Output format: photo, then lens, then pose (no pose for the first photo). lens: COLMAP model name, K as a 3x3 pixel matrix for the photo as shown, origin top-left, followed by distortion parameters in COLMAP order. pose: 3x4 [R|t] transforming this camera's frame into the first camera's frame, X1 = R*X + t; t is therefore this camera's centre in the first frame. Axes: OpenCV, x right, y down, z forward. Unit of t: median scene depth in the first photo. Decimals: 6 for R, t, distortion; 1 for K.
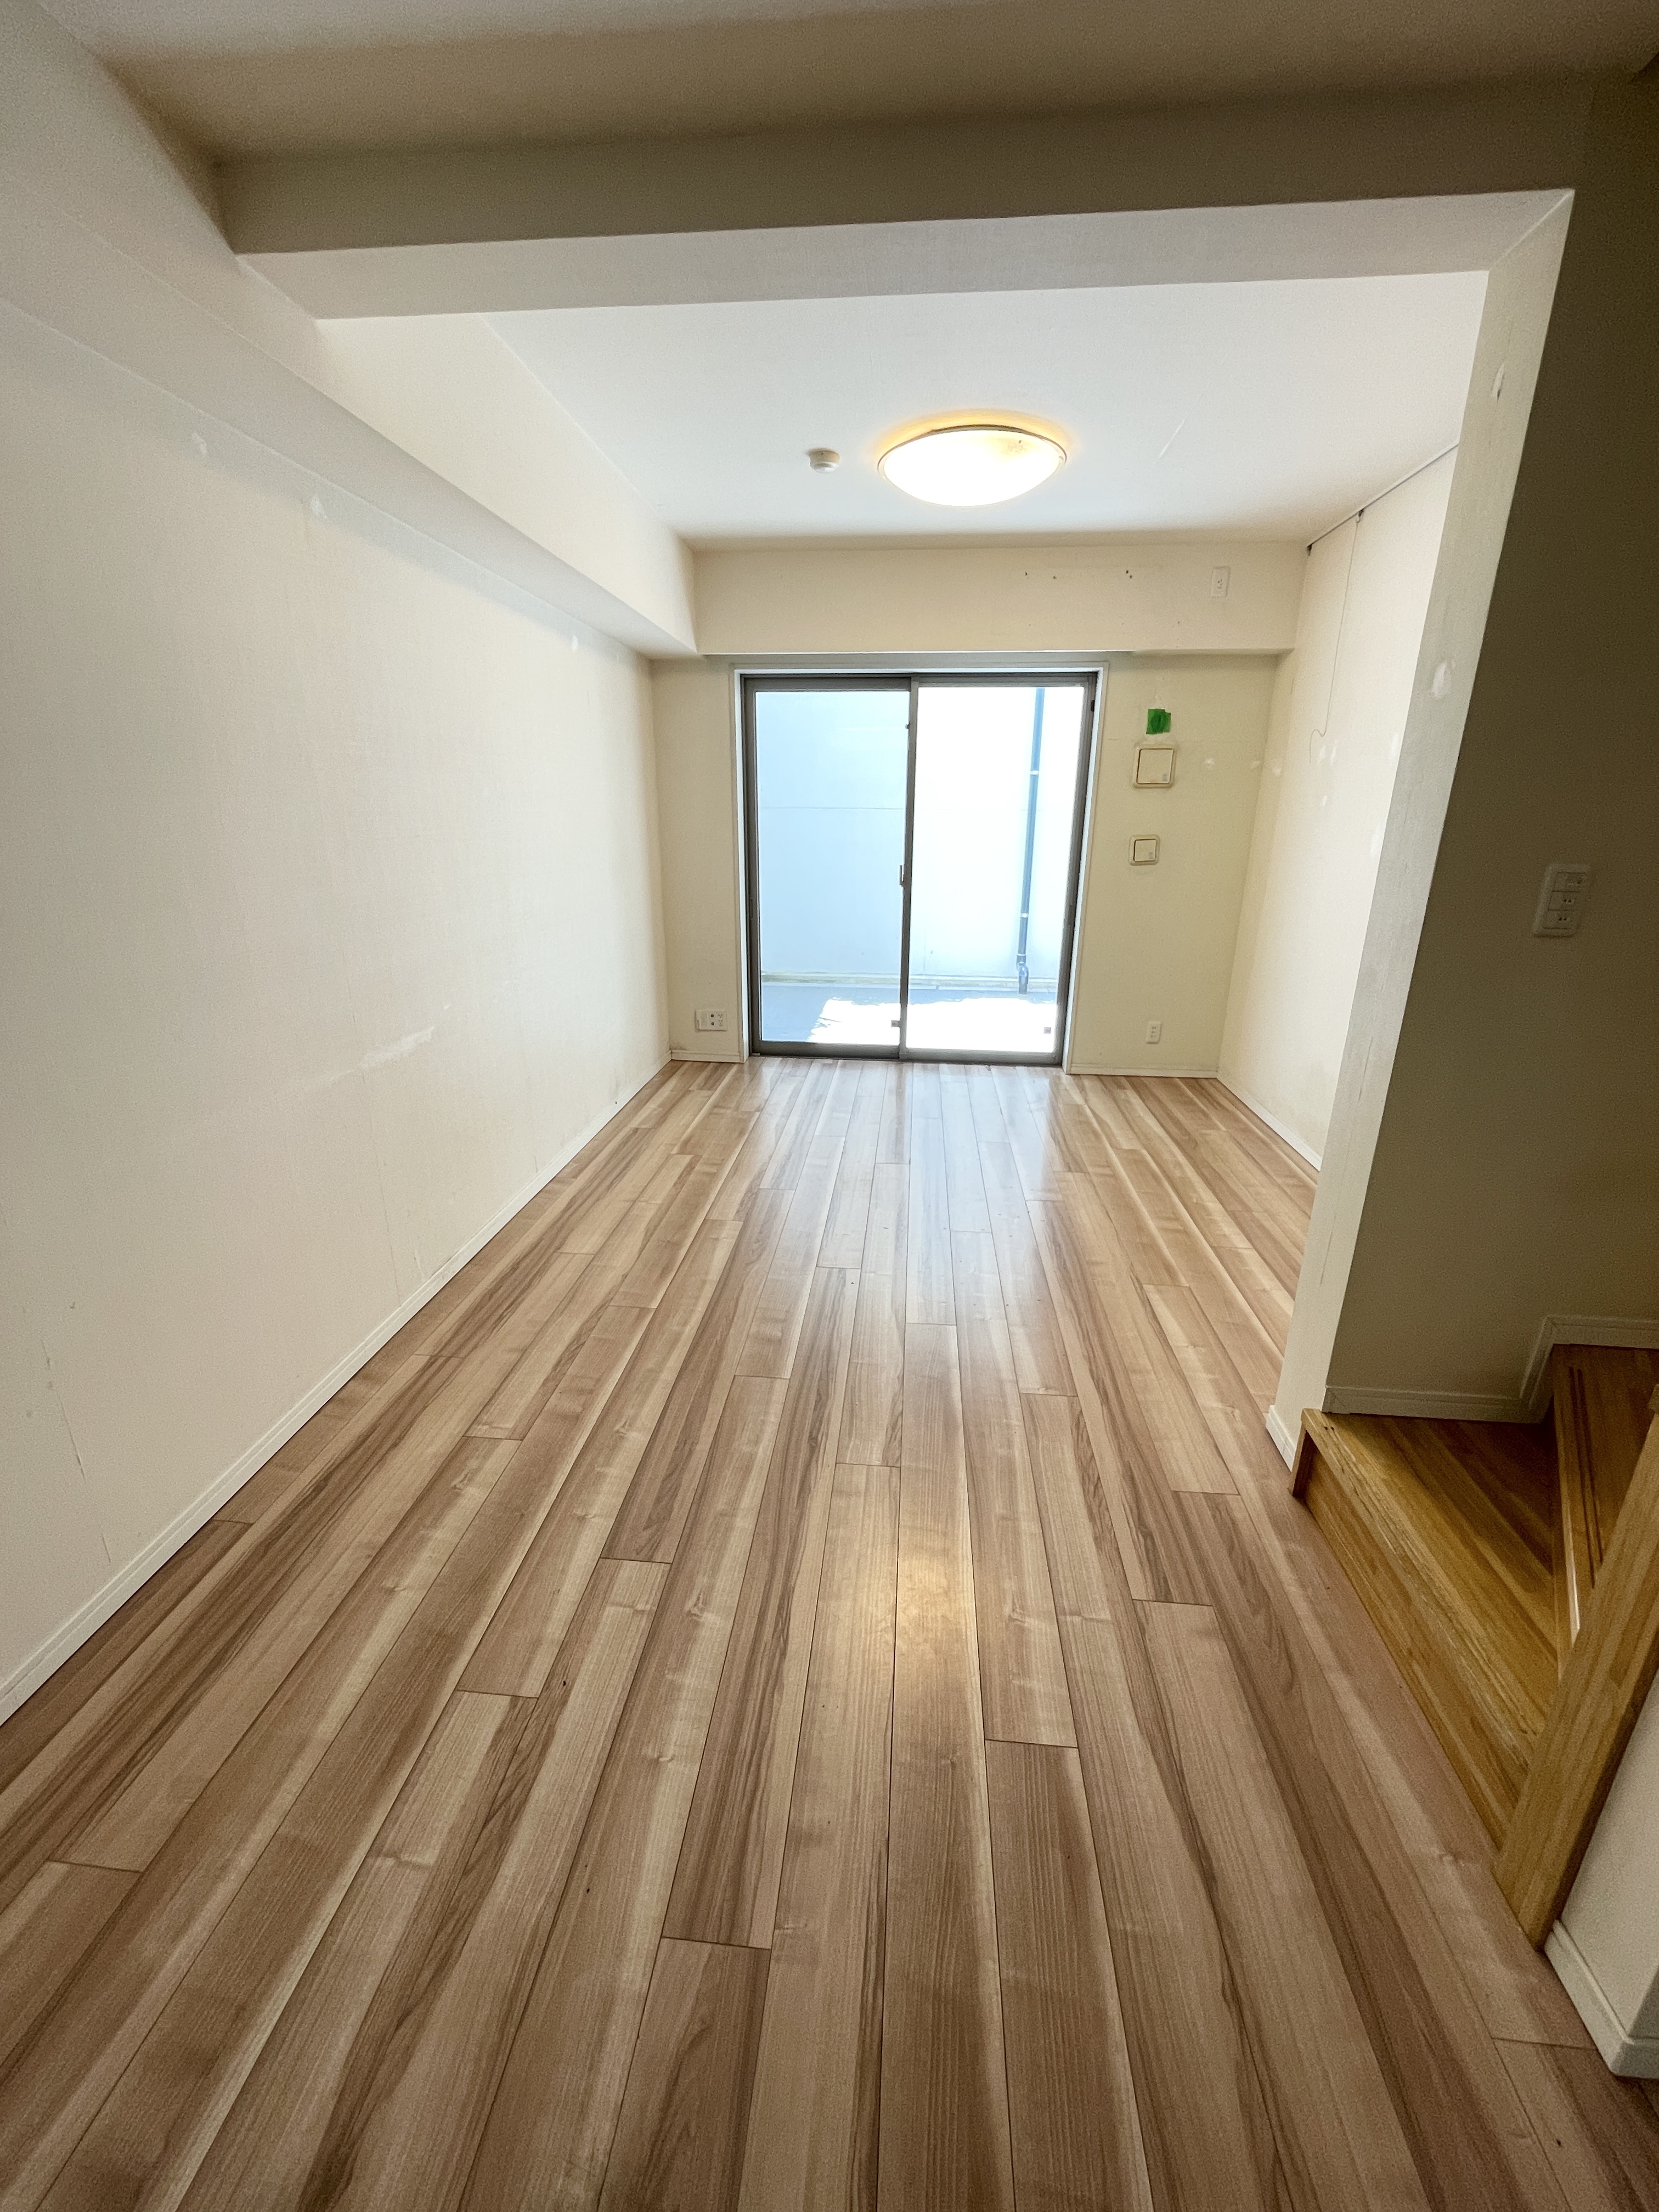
lens RADIAL K [[913.8, 0, 823.4], [0, 913.8, 1107.1], [0, 0, 1]] dist [-0.002119, -0.001158]
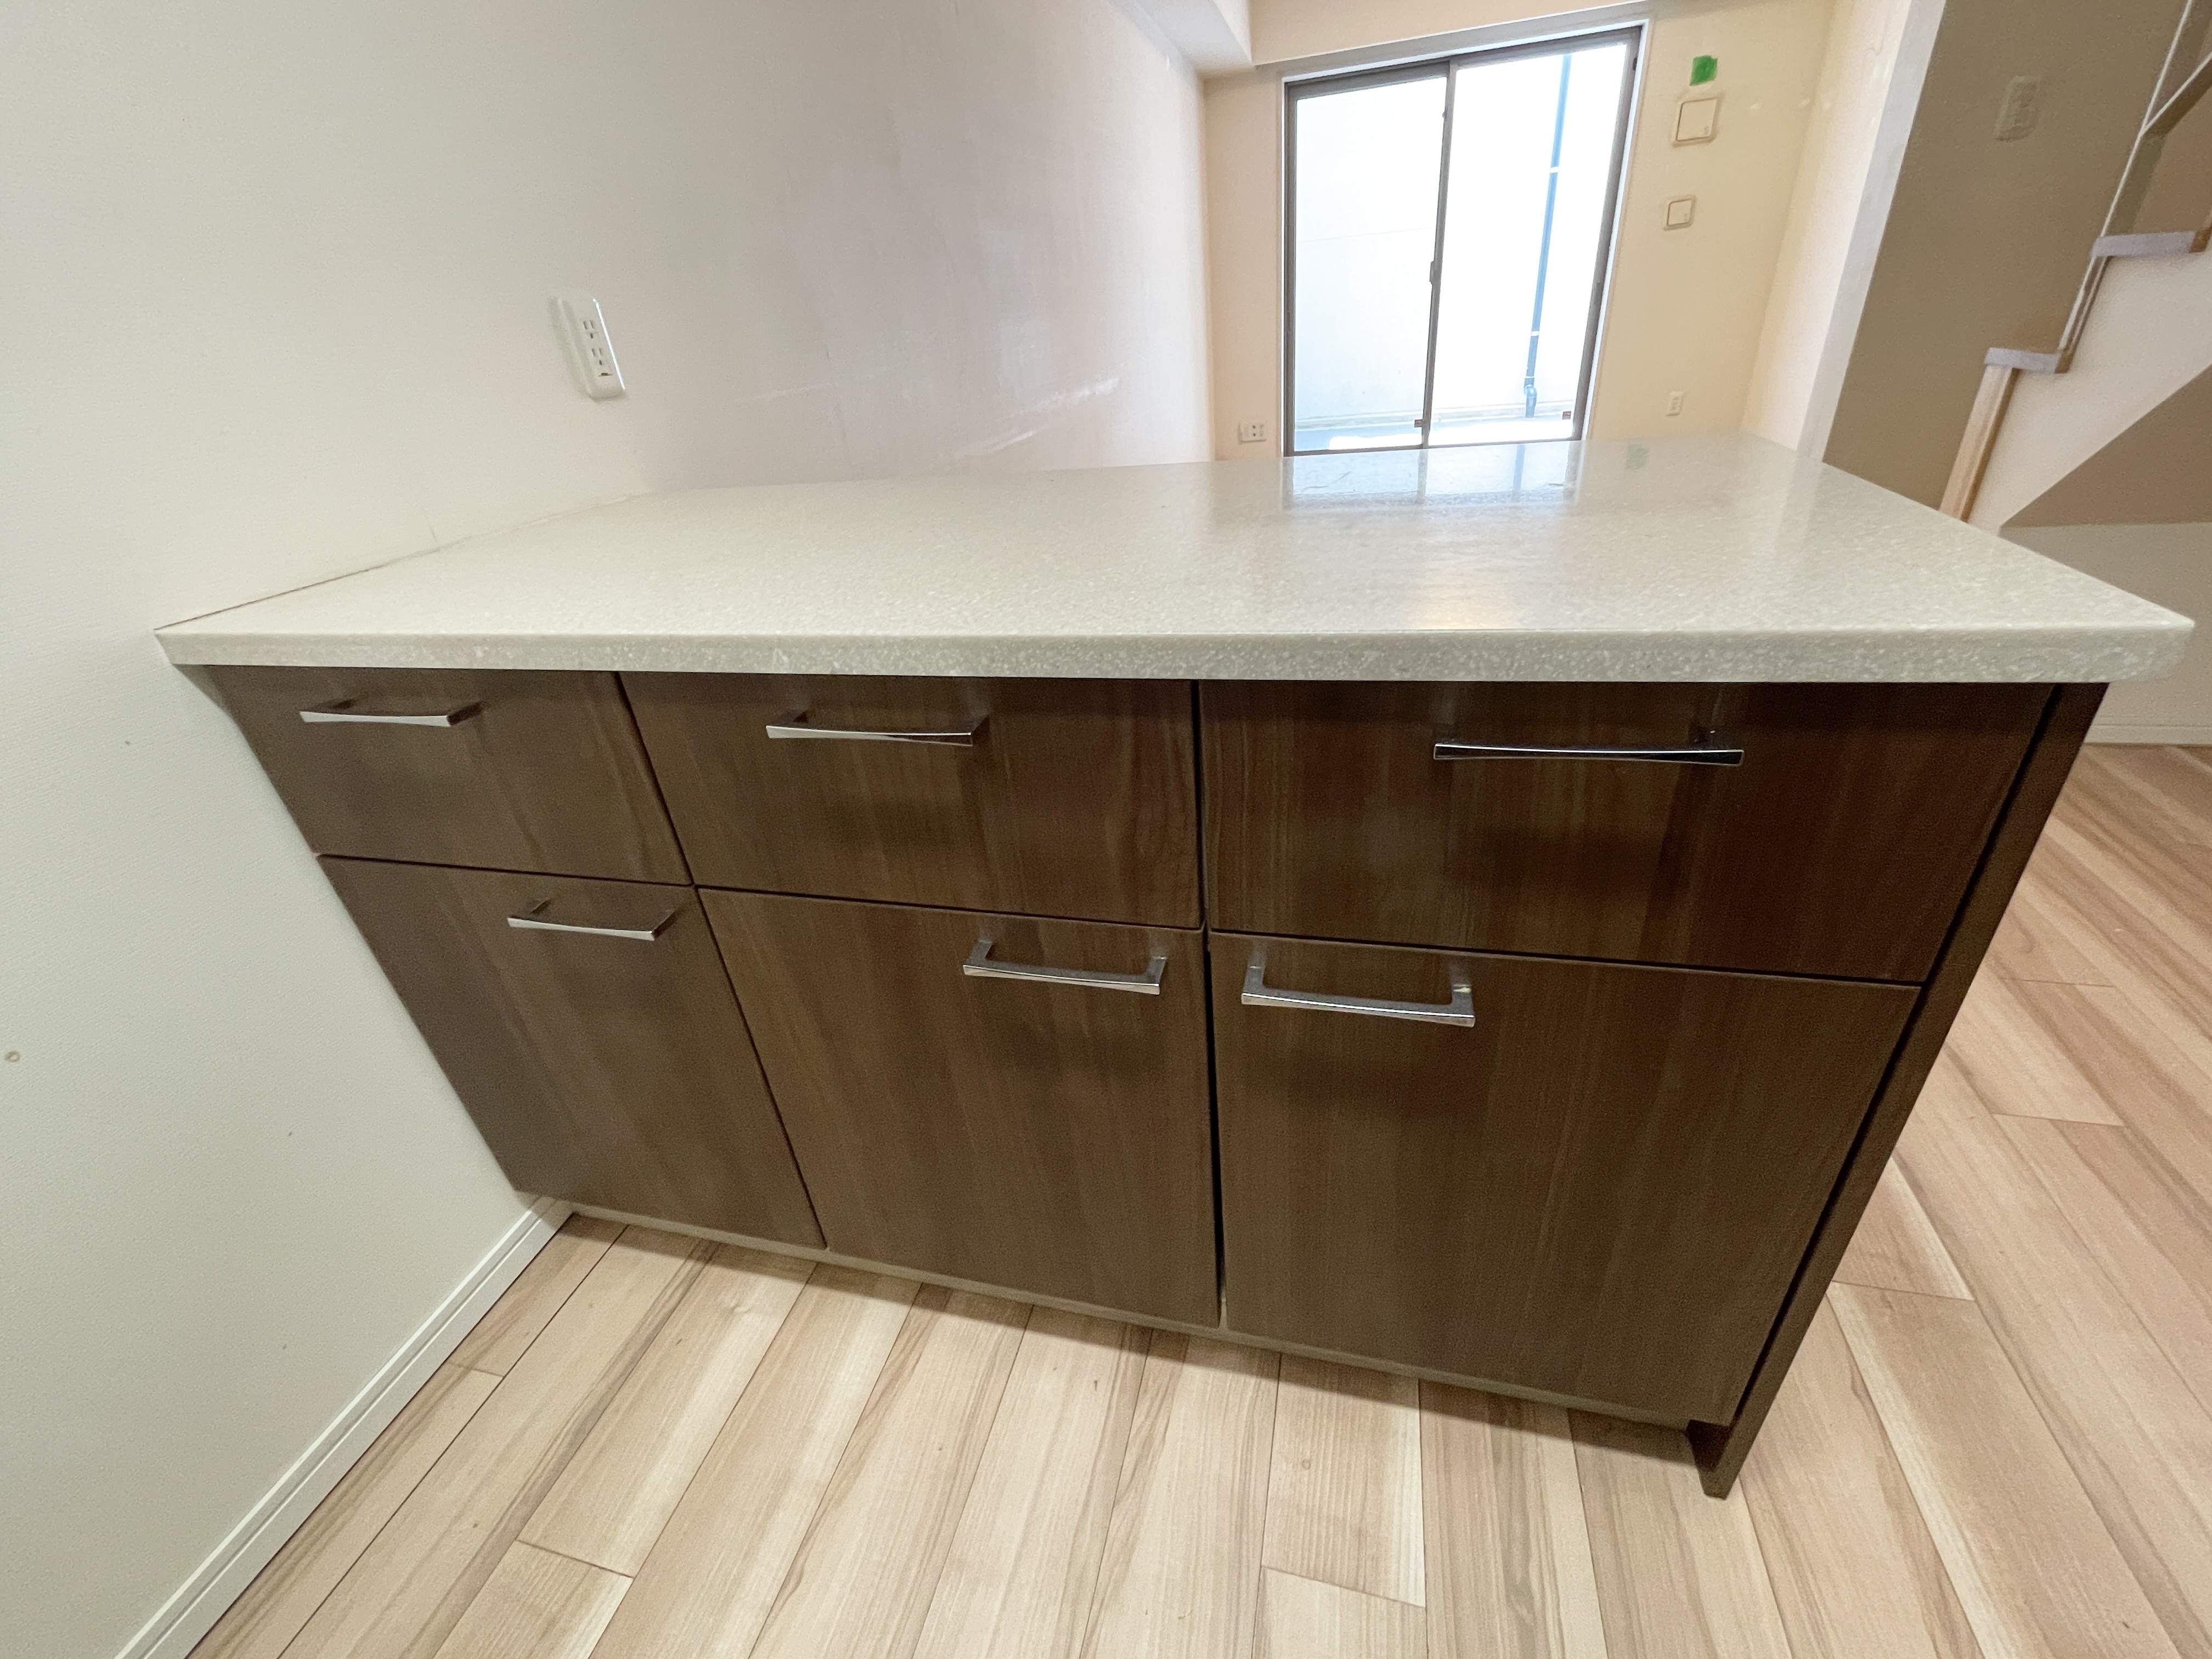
lens RADIAL K [[913.8, 0, 1101.7], [0, 913.8, 826.4], [0, 0, 1]] dist [-0.002119, -0.001158]
pose [[0.982376, -0.006014, -0.186816, -0.198662], [0.044242, 0.978562, 0.201146, 0.308427], [0.181602, -0.205866, 0.961582, -0.499817]]
